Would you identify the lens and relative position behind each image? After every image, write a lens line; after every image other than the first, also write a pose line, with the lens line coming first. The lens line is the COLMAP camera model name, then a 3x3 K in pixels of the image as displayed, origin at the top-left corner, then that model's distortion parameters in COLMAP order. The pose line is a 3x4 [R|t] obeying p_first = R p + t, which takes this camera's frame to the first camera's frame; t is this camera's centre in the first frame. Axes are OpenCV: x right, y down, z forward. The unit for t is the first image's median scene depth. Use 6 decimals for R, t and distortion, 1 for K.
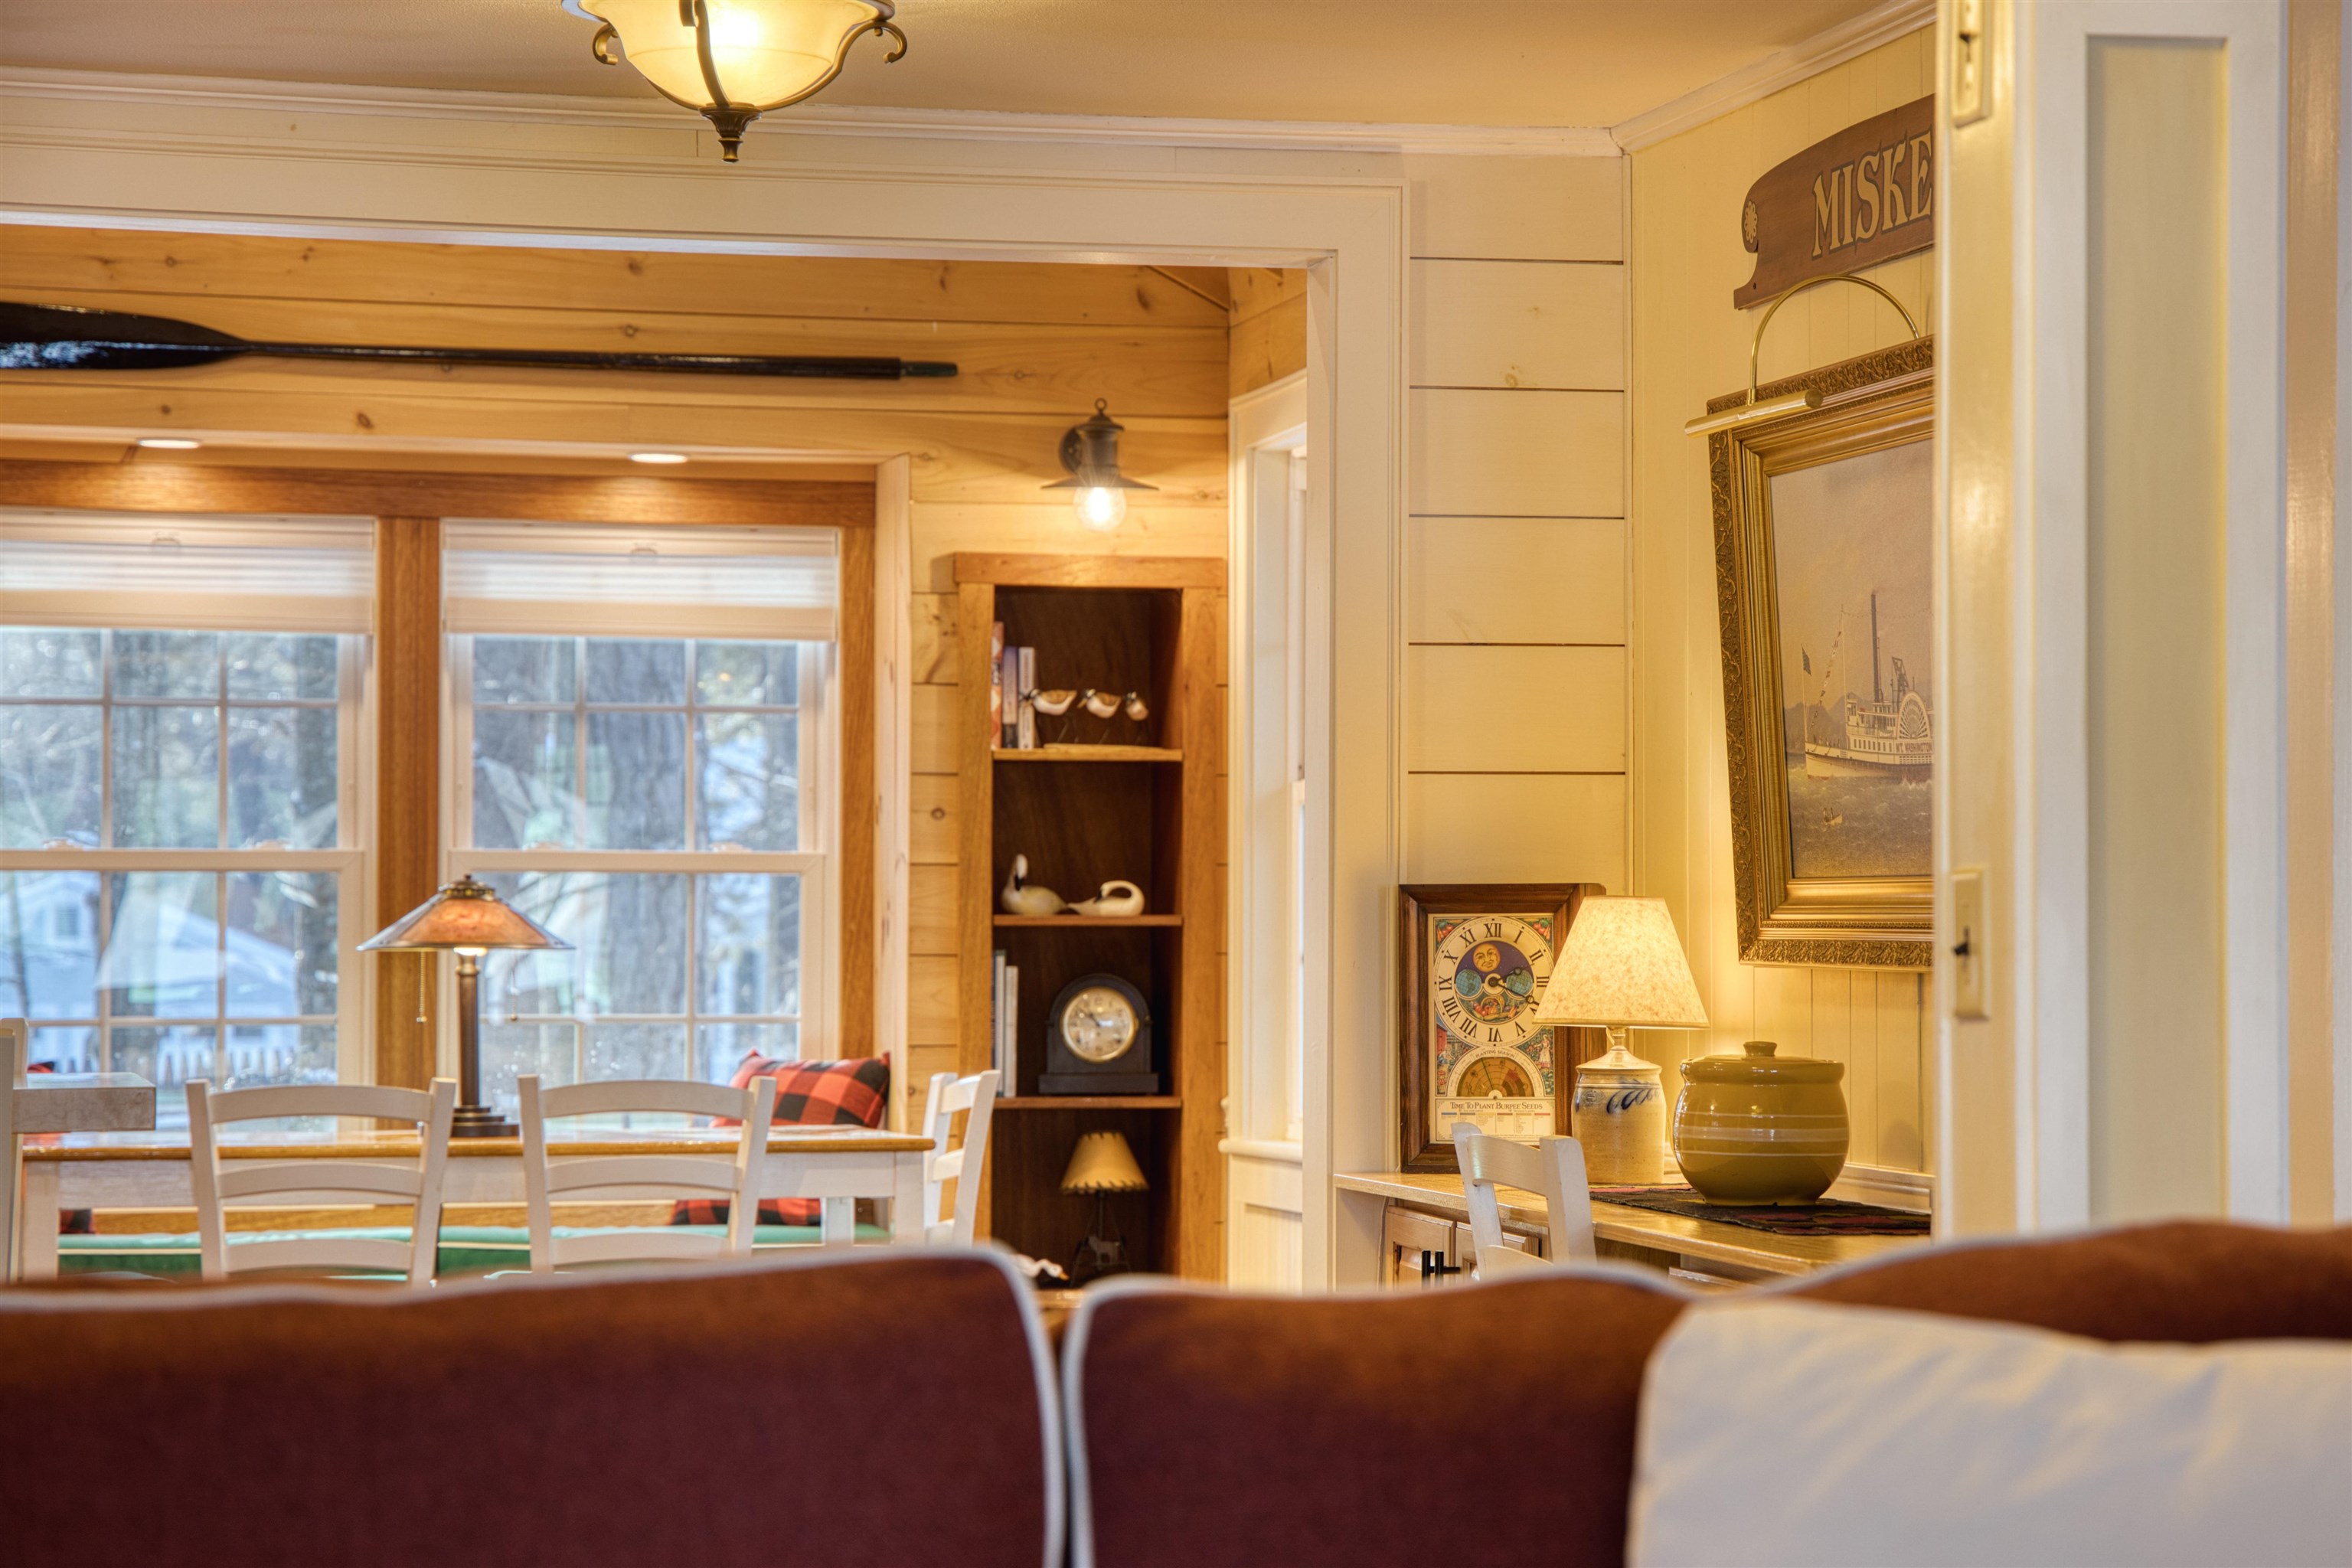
lens RADIAL K [[5616.4, 0, 1413.4], [0, 5616.4, 905.6], [0, 0, 1]] dist [0.207409, 0.940831]
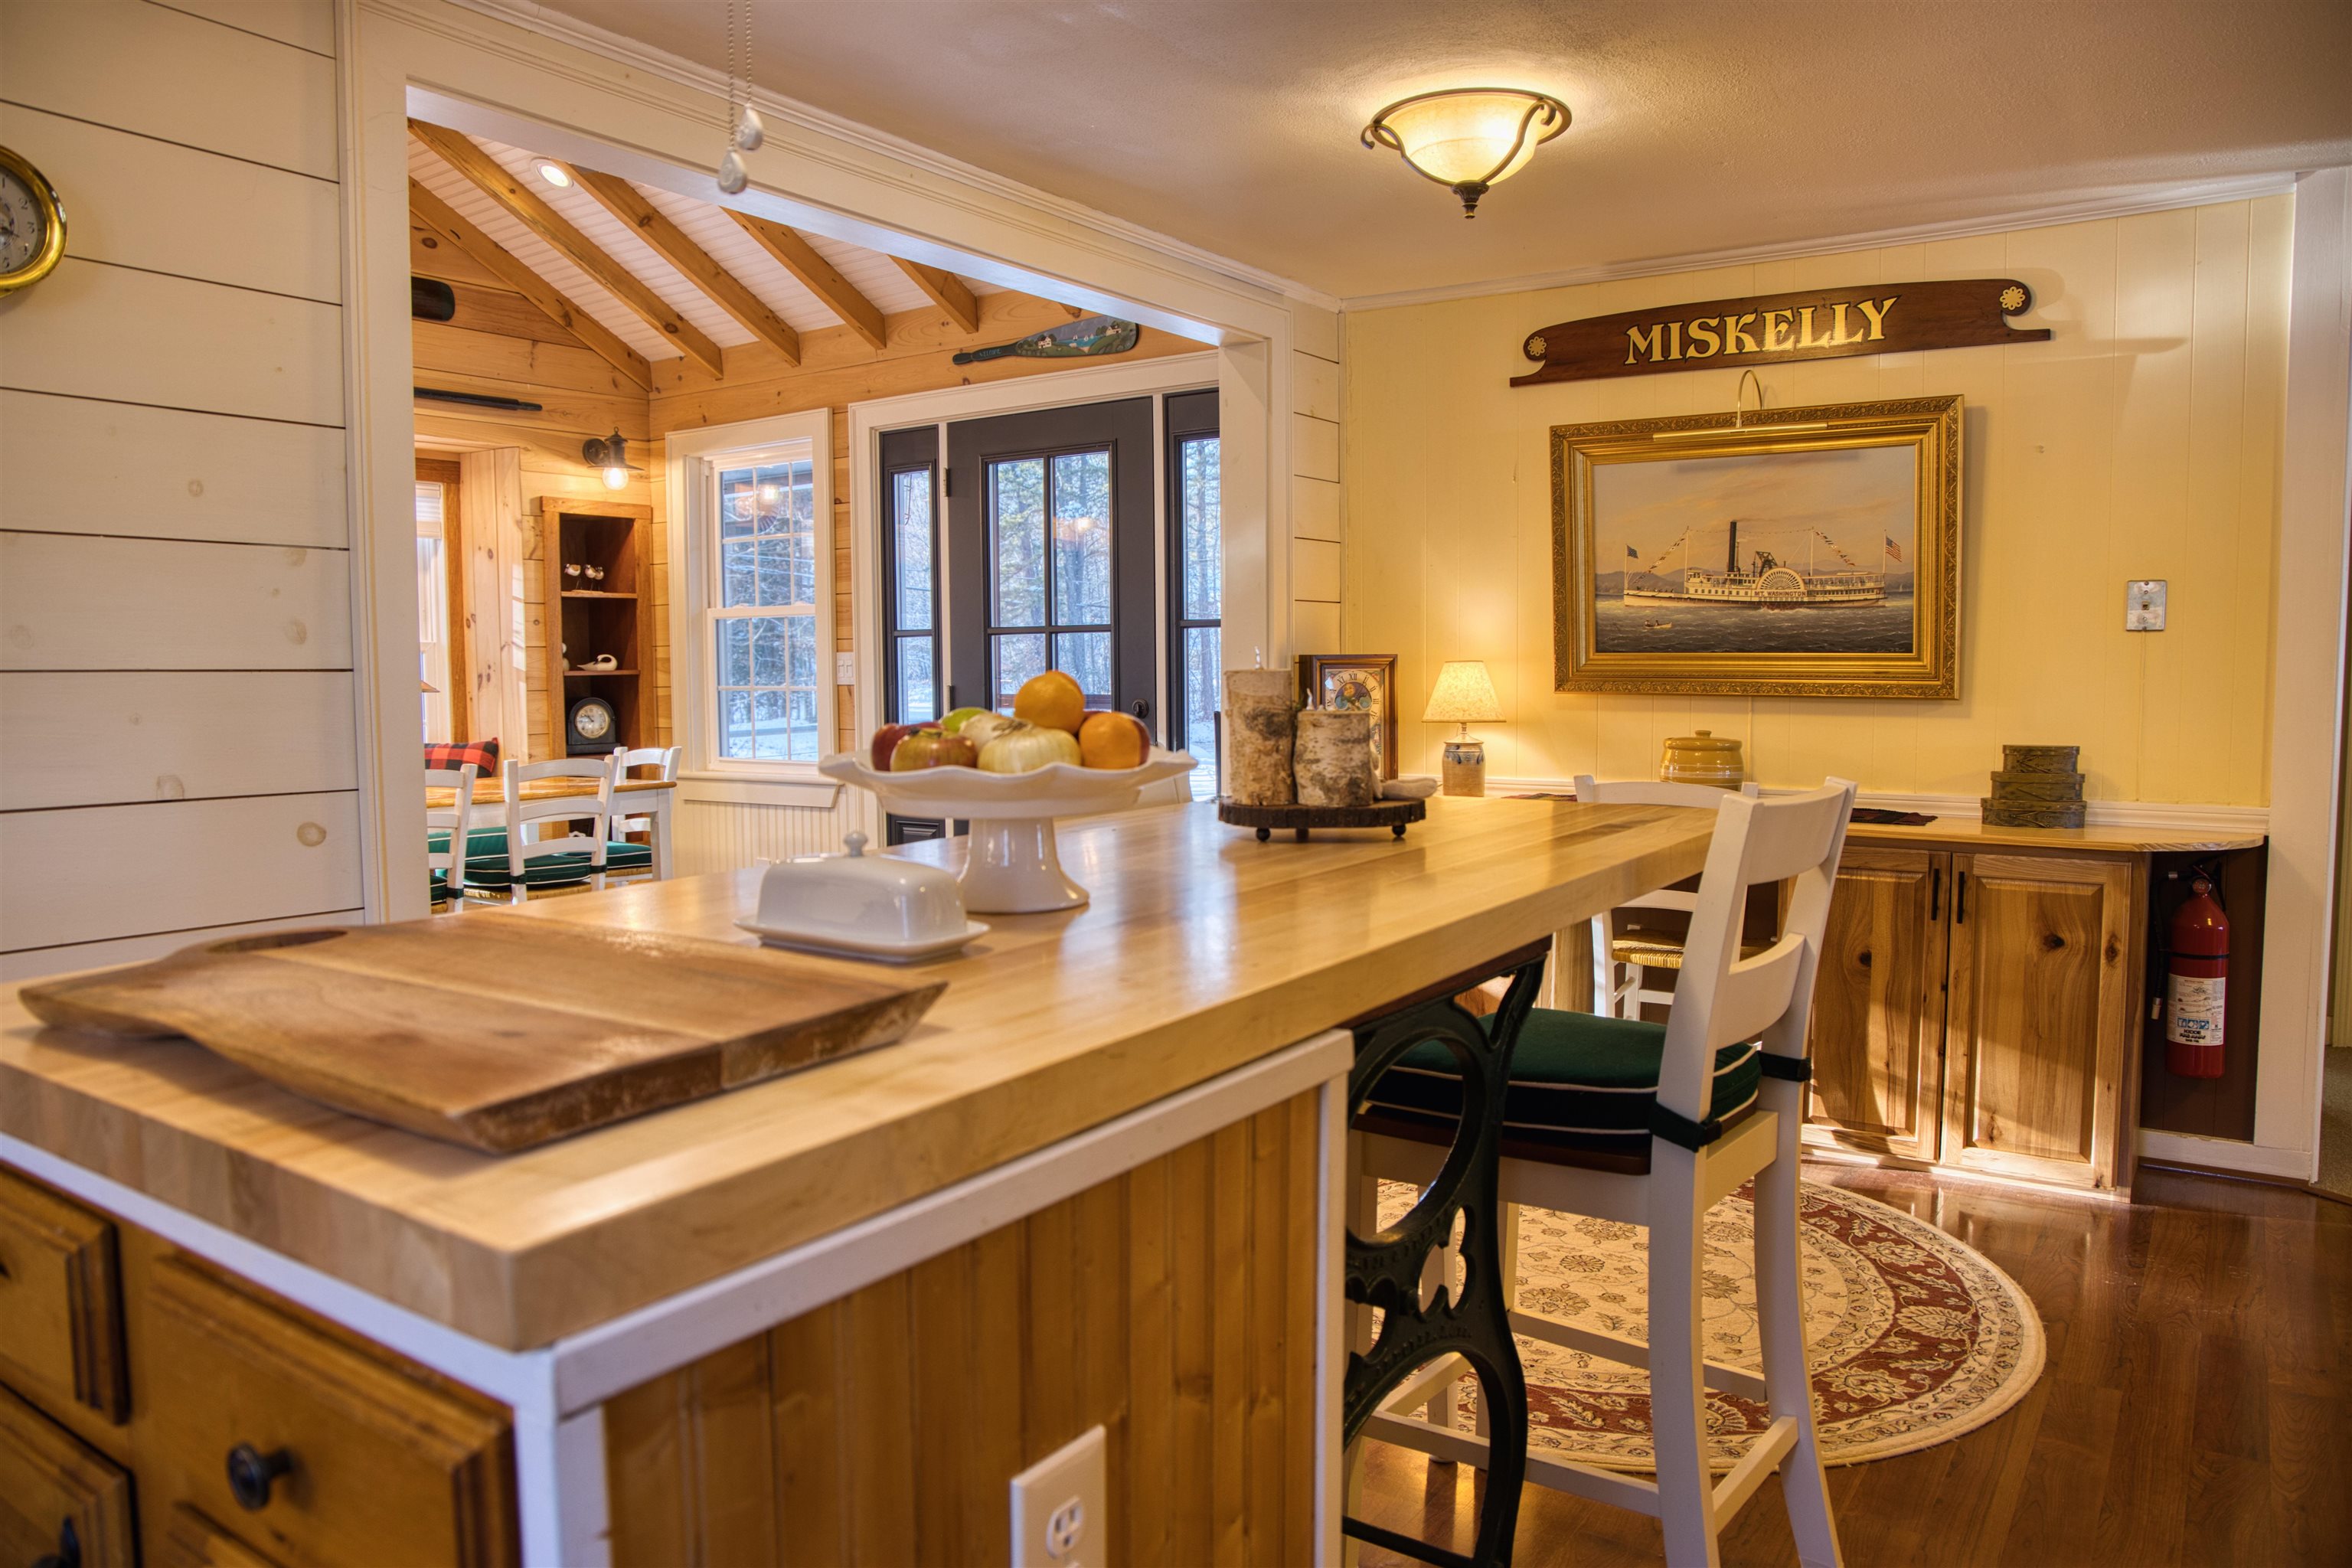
lens RADIAL K [[1569.6, 0, 1176.0], [0, 1569.6, 784.0], [0, 0, 1]] dist [-0.105225, 0.069601]
pose [[0.751275, -0.058142, 0.657423, -0.284167], [0.004455, 0.996536, 0.083041, -0.003102], [-0.659974, -0.059458, 0.748932, 0.412174]]
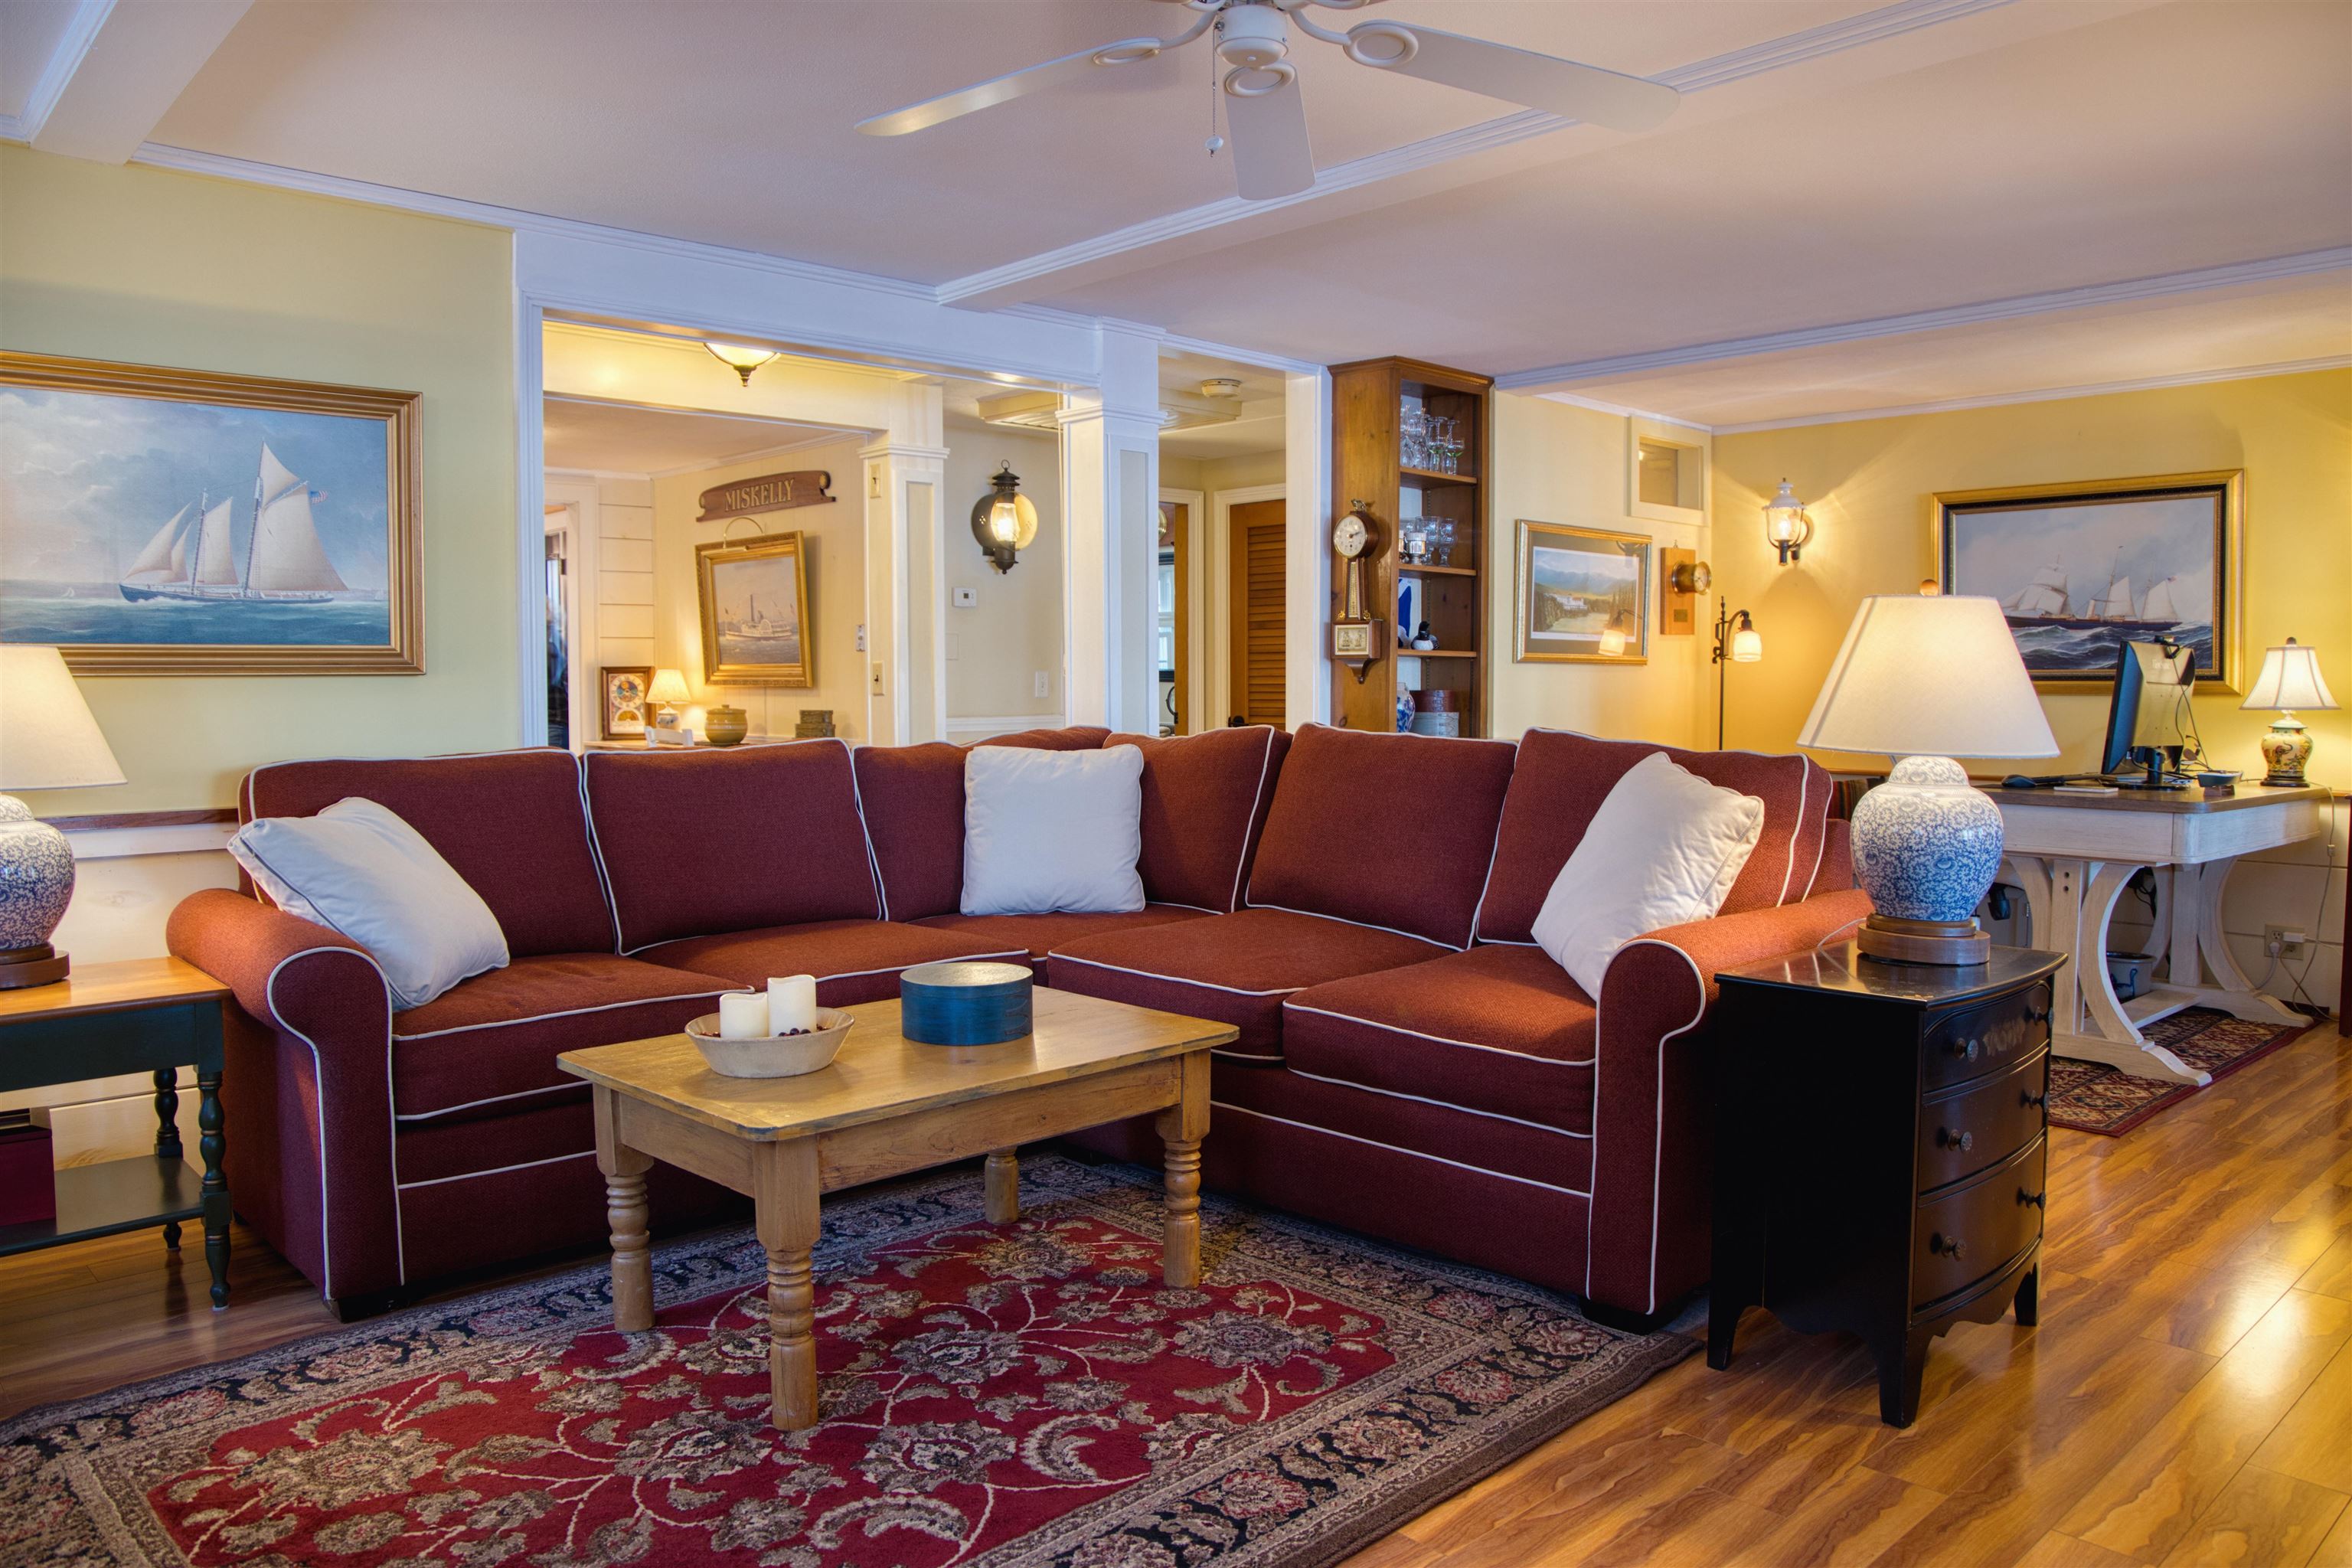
lens RADIAL K [[1569.6, 0, 1176.0], [0, 1569.6, 784.0], [0, 0, 1]] dist [-0.105225, 0.069601]
pose [[0.867500, -0.036008, 0.496133, -0.130255], [0.000673, 0.997461, 0.071217, 0.000820], [-0.497437, -0.061447, 0.865321, -0.086583]]
